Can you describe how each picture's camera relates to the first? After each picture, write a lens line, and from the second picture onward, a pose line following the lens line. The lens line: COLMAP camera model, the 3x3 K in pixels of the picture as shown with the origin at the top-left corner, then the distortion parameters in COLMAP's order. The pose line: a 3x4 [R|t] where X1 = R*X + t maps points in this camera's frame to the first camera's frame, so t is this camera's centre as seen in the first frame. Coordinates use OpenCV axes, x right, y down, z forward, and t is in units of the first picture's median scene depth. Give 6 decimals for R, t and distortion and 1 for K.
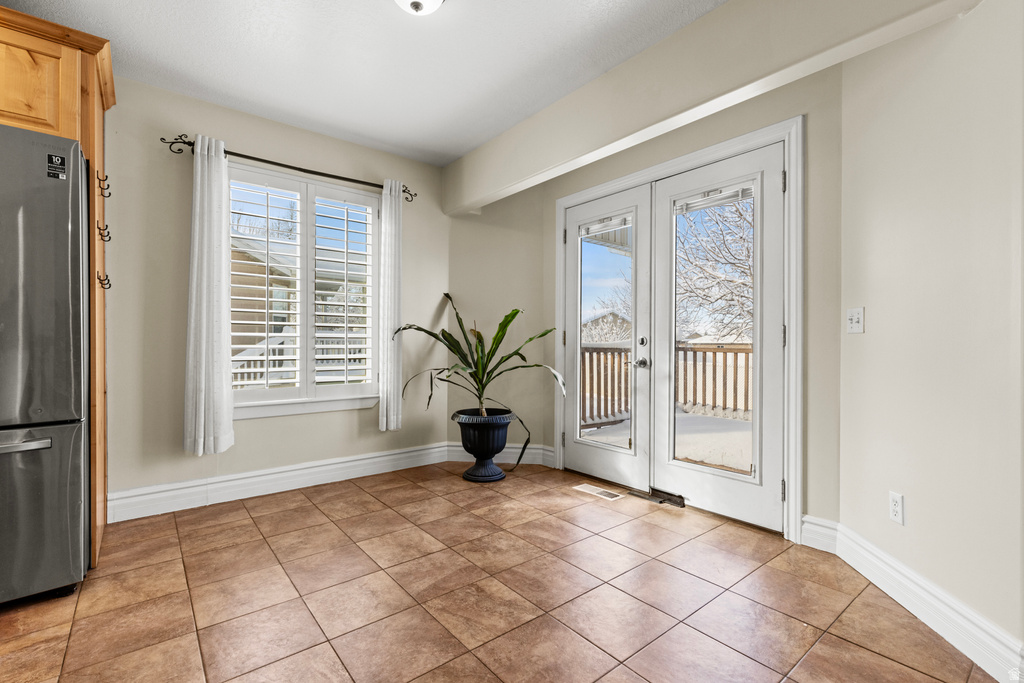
lens RADIAL K [[459.7, 0, 502.1], [0, 459.7, 341.2], [0, 0, 1]] dist [0.004766, 0.000031]
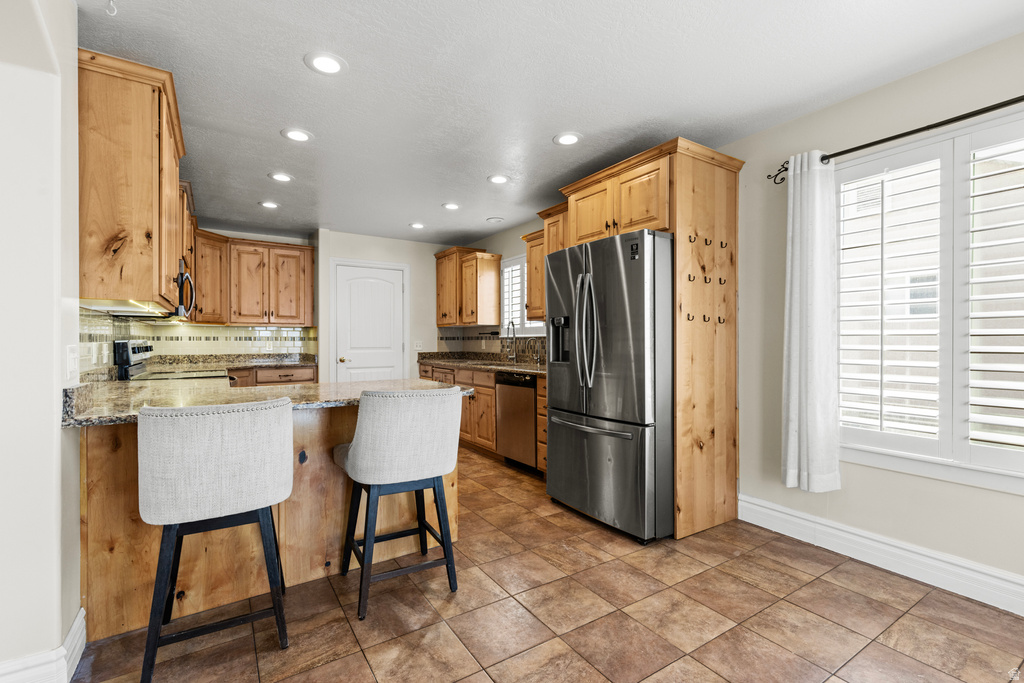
lens RADIAL K [[459.7, 0, 508.3], [0, 459.7, 342.4], [0, 0, 1]] dist [0.004766, 0.000031]
pose [[-0.104227, -0.001975, -0.994552, 0.400871], [0.003860, 0.999990, -0.002390, -0.061096], [0.994546, -0.004089, -0.104218, 0.549340]]
